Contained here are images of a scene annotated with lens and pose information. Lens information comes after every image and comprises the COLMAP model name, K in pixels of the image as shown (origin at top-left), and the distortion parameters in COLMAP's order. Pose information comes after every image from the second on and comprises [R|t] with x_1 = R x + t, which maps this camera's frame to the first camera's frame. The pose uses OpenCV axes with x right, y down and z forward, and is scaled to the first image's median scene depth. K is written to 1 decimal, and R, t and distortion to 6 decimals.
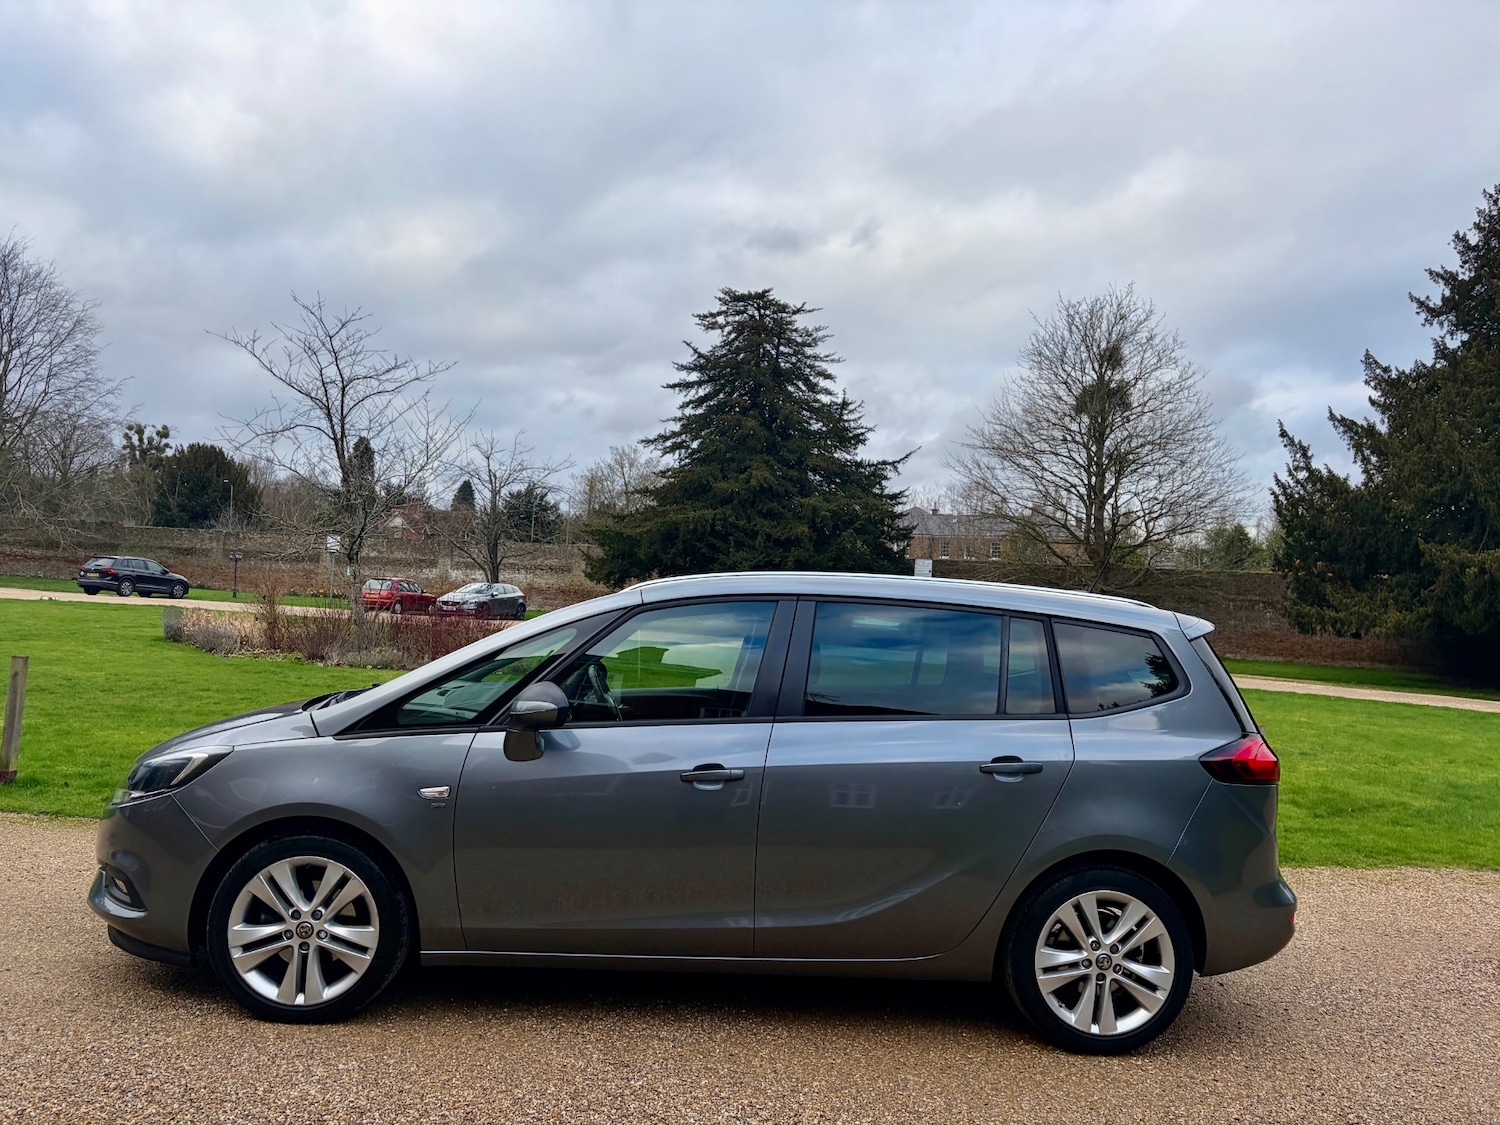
lens RADIAL K [[1122.4, 0, 736.5], [0, 1122.4, 563.8], [0, 0, 1]] dist [0.039499, -0.041764]
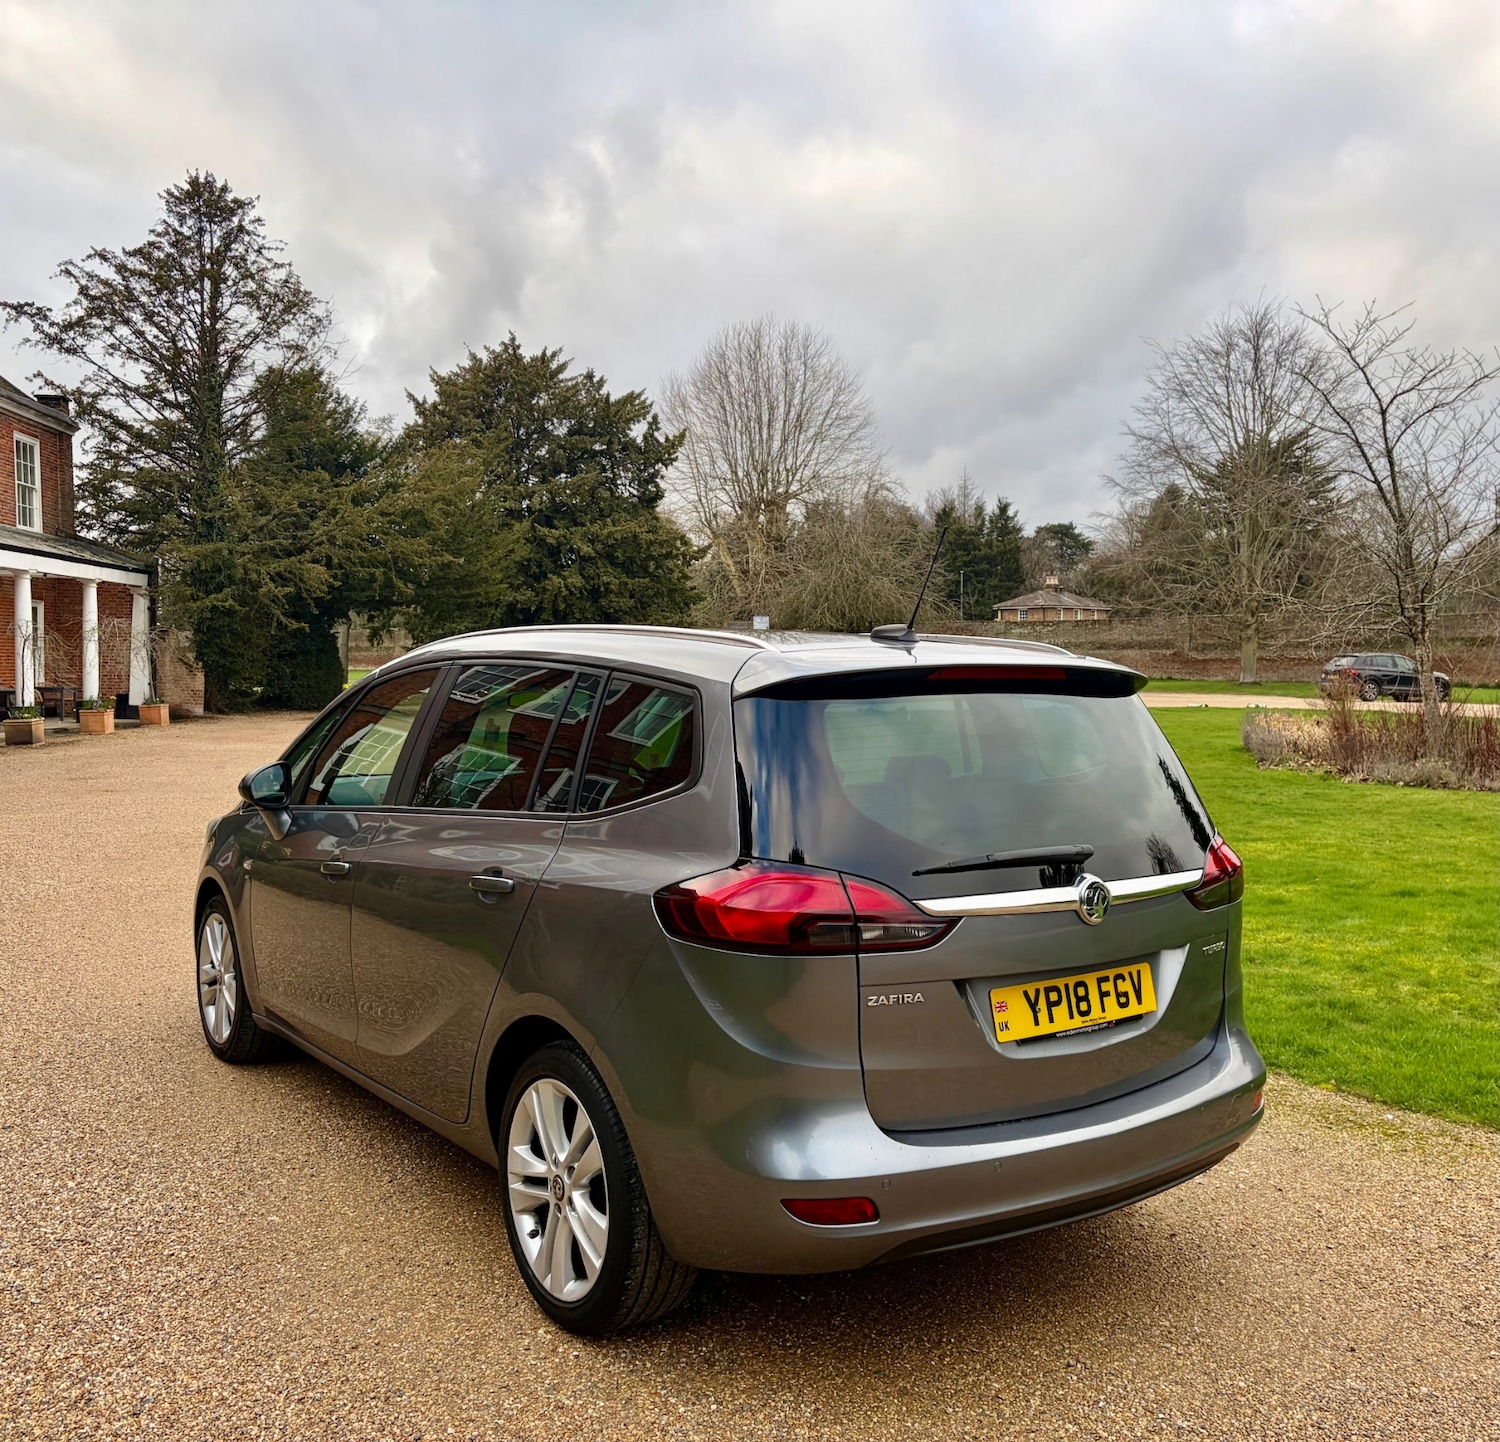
lens RADIAL K [[1439.0, 0, 792.8], [0, 1439.0, 745.3], [0, 0, 1]] dist [0.008070, -0.007229]
pose [[0.531974, -0.005448, -0.846743, 0.126705], [0.054203, 0.998148, 0.027631, 0.008760], [0.845024, -0.060595, 0.531284, 0.077466]]
